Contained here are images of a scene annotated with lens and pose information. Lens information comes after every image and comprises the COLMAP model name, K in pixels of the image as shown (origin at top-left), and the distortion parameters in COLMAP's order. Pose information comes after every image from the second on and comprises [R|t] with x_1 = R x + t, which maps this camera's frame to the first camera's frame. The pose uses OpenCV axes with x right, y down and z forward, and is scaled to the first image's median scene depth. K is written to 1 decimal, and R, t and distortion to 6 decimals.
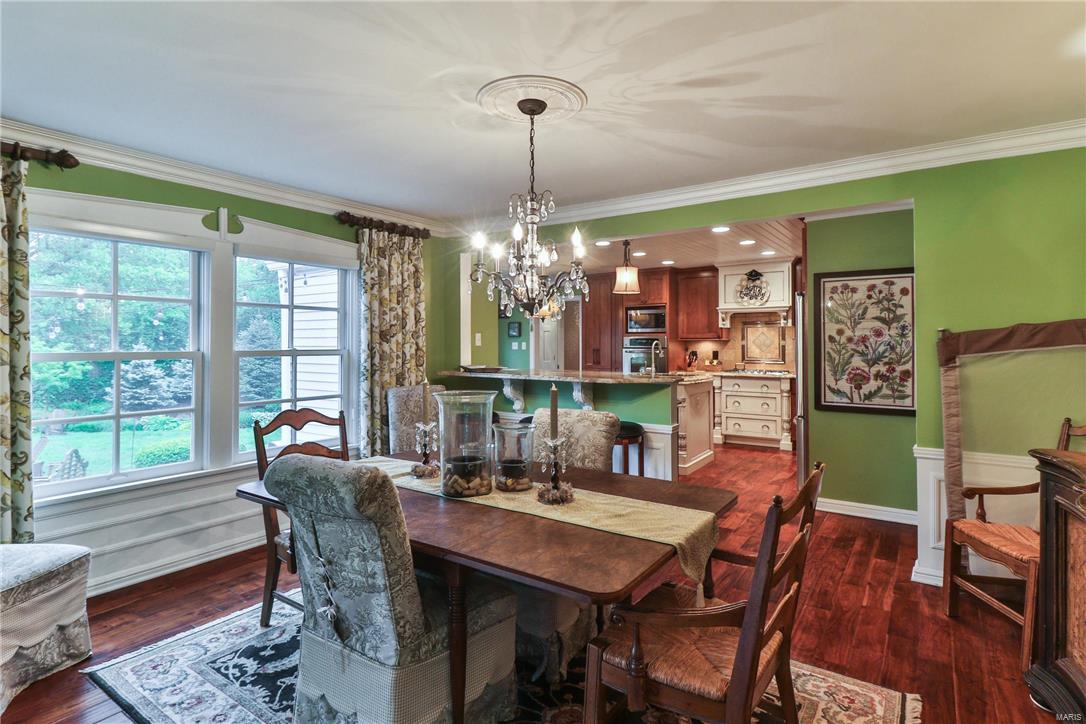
lens RADIAL K [[564.0, 0, 537.7], [0, 564.0, 330.1], [0, 0, 1]] dist [0.028828, -0.016329]
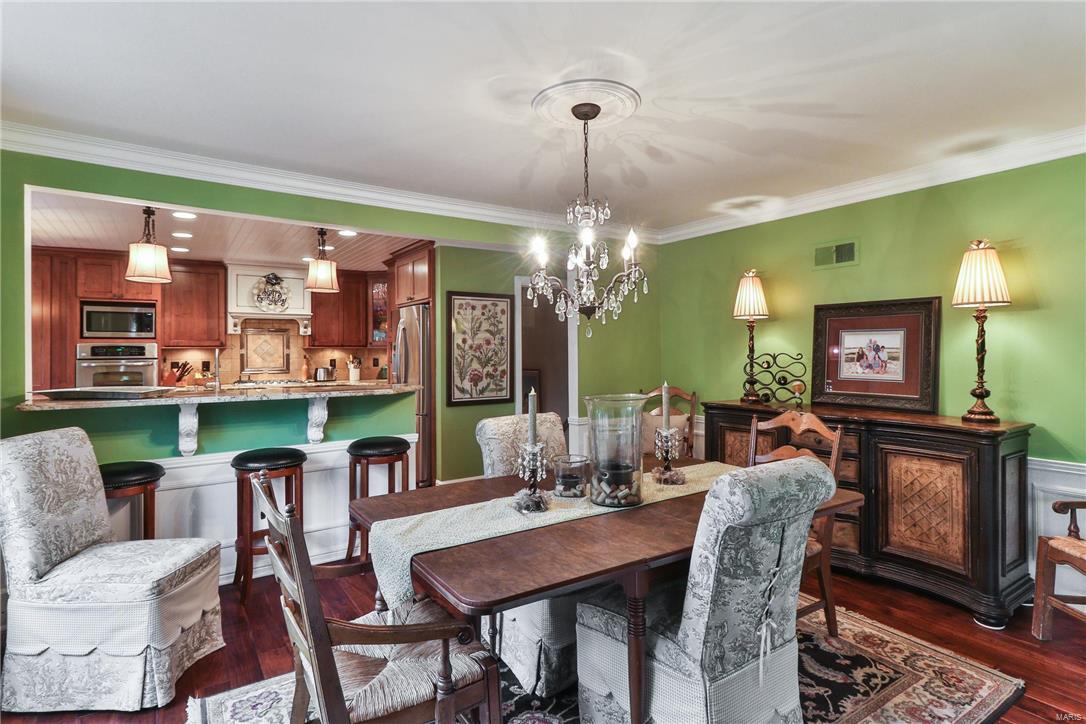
lens RADIAL K [[564.0, 0, 554.1], [0, 564.0, 353.0], [0, 0, 1]] dist [0.028828, -0.016329]
pose [[0.362379, -0.005579, 0.932014, -0.524957], [-0.015142, 0.999815, 0.011872, 0.011638], [-0.931908, -0.018415, 0.362228, 0.369816]]
